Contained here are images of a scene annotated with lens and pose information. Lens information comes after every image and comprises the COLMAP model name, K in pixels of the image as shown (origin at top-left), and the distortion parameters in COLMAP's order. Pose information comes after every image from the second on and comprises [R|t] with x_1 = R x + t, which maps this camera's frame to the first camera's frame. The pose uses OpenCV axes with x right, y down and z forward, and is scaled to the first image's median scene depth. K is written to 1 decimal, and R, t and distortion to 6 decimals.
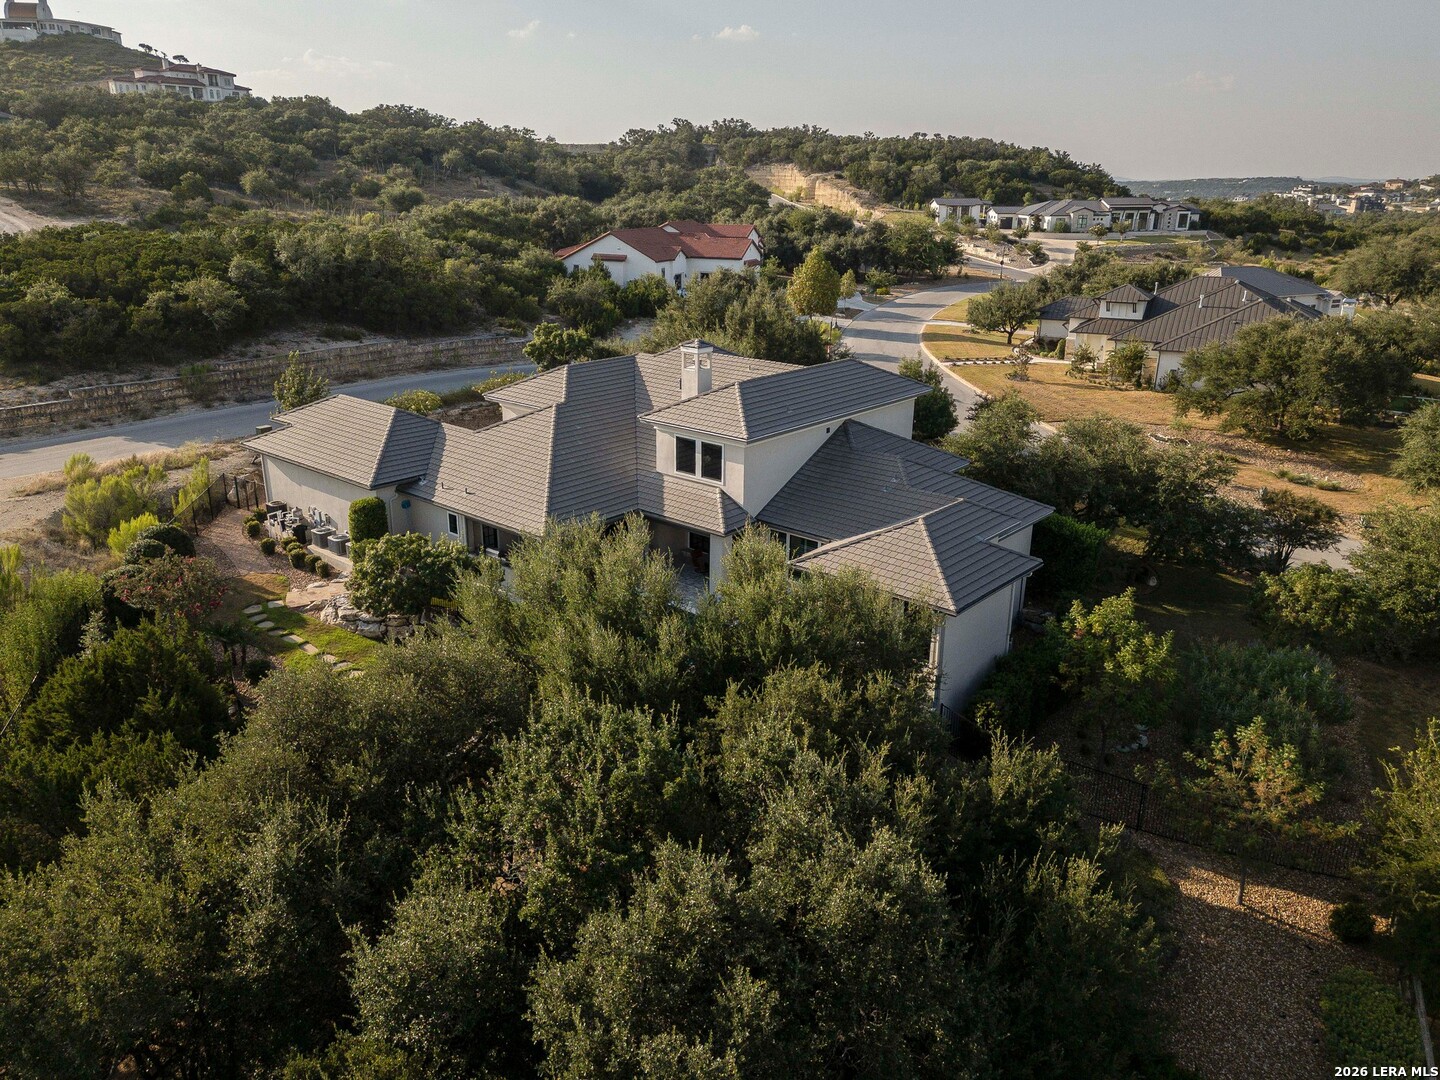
lens RADIAL K [[1032.1, 0, 720.1], [0, 1032.1, 568.2], [0, 0, 1]] dist [0.073182, -0.039679]
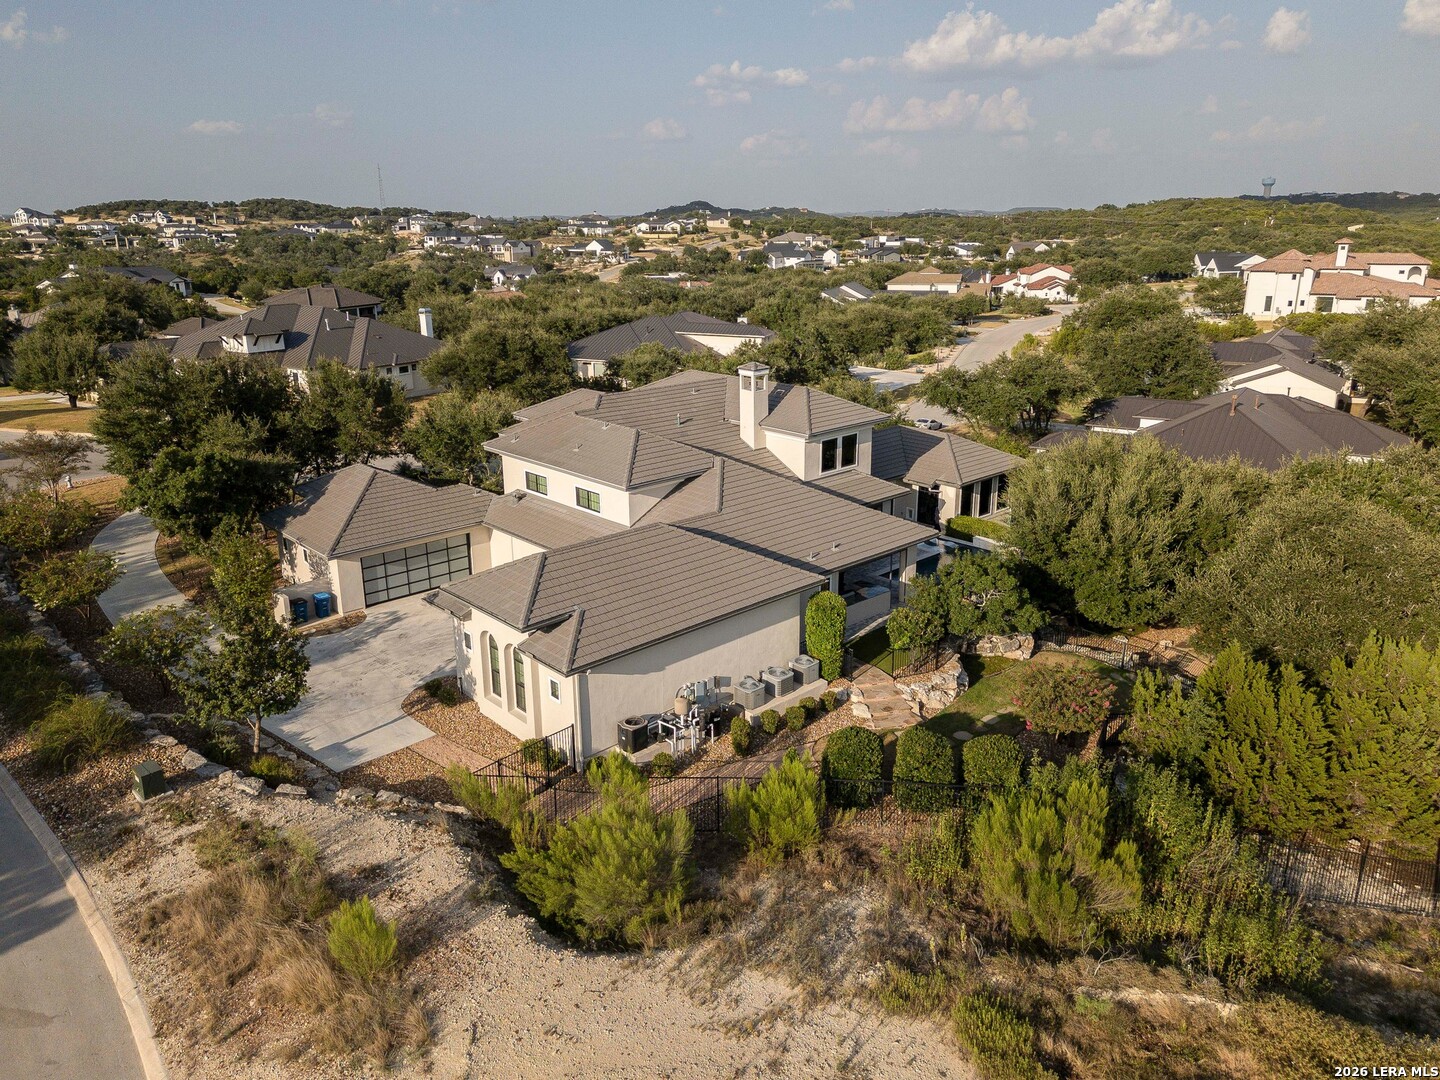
lens RADIAL K [[1020.3, 0, 719.0], [0, 1020.3, 547.6], [0, 0, 1]] dist [0.093940, -0.067765]
pose [[0.130708, -0.319121, 0.938657, -0.248418], [0.357909, 0.898120, 0.255501, -0.076153], [-0.924563, 0.302558, 0.231608, 0.192900]]
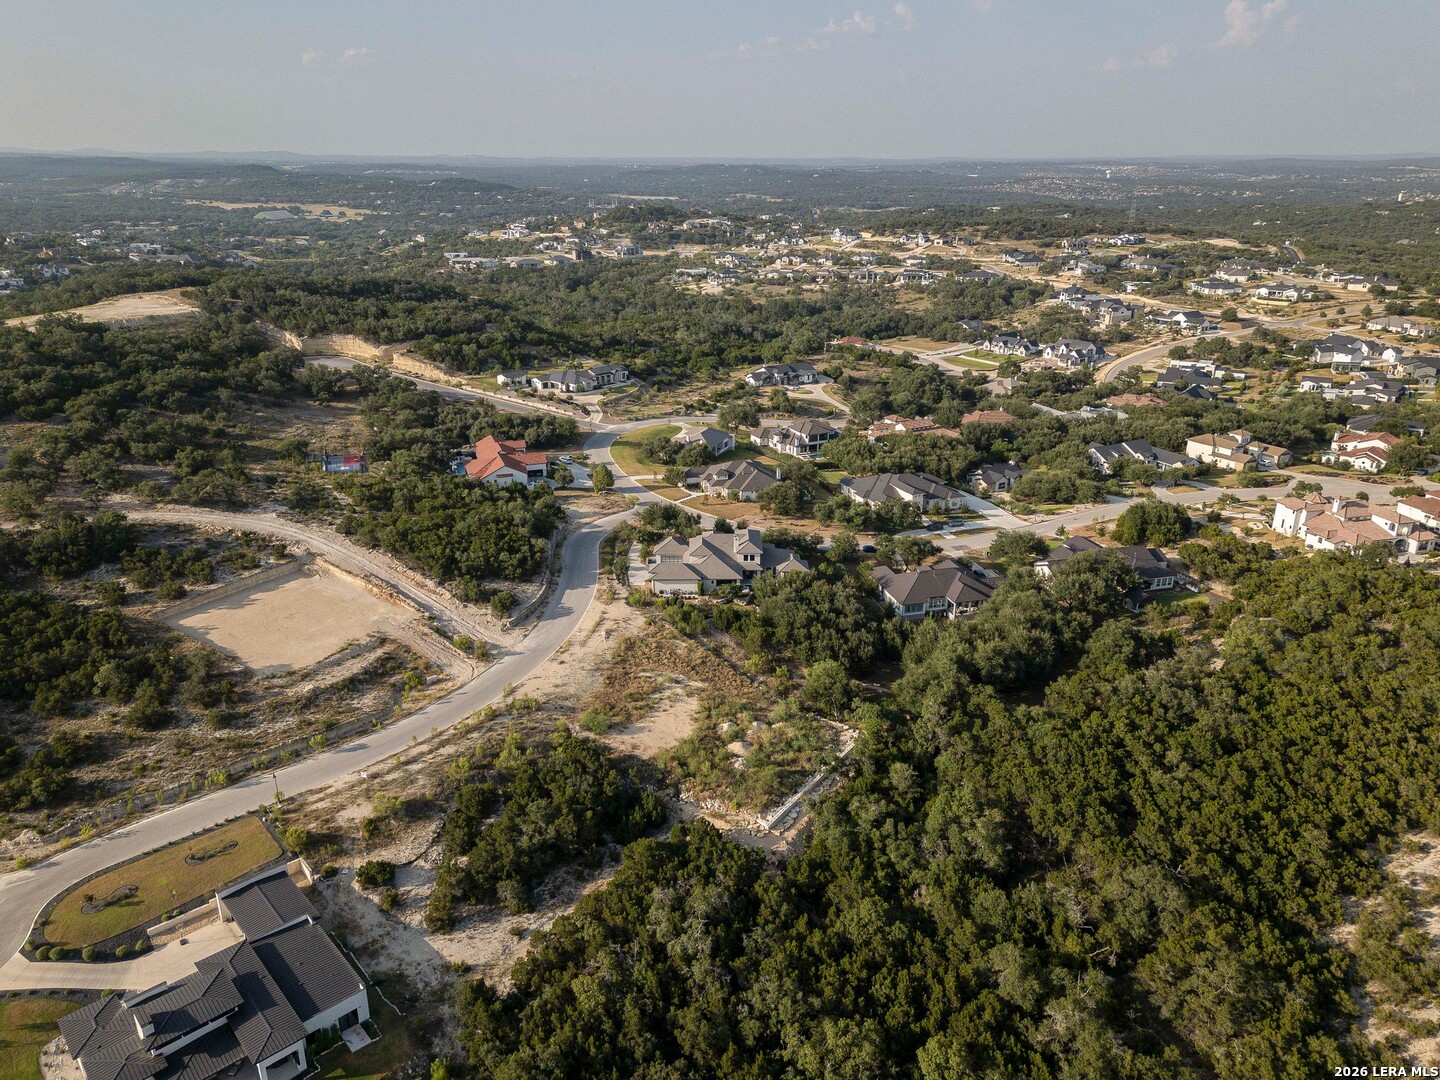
lens RADIAL K [[1015.2, 0, 725.0], [0, 1015.2, 536.6], [0, 0, 1]] dist [0.077976, -0.049424]
pose [[0.750866, -0.235571, 0.617014, -0.730171], [0.234528, 0.968444, 0.084339, -0.149914], [-0.617411, 0.081380, 0.782420, -0.669777]]
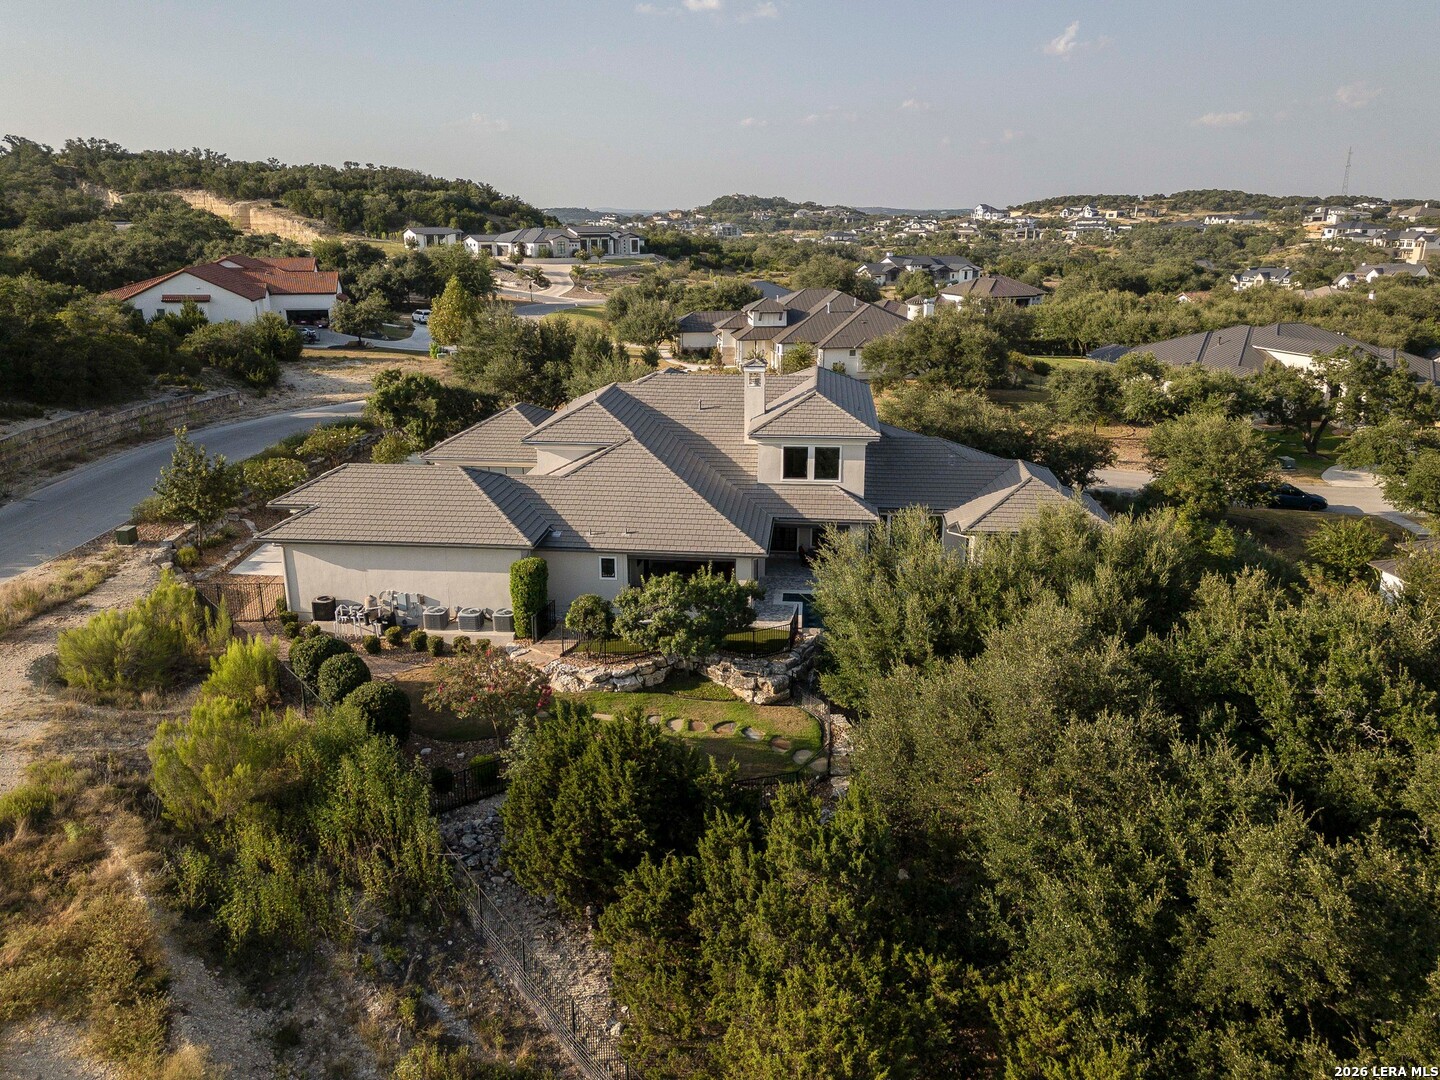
lens RADIAL K [[1020.3, 0, 719.0], [0, 1020.3, 547.6], [0, 0, 1]] dist [0.093940, -0.067765]
pose [[0.824030, -0.188809, 0.534159, -0.152751], [0.209170, 0.977612, 0.022876, -0.013716], [-0.526519, 0.092879, 0.845075, 0.028909]]
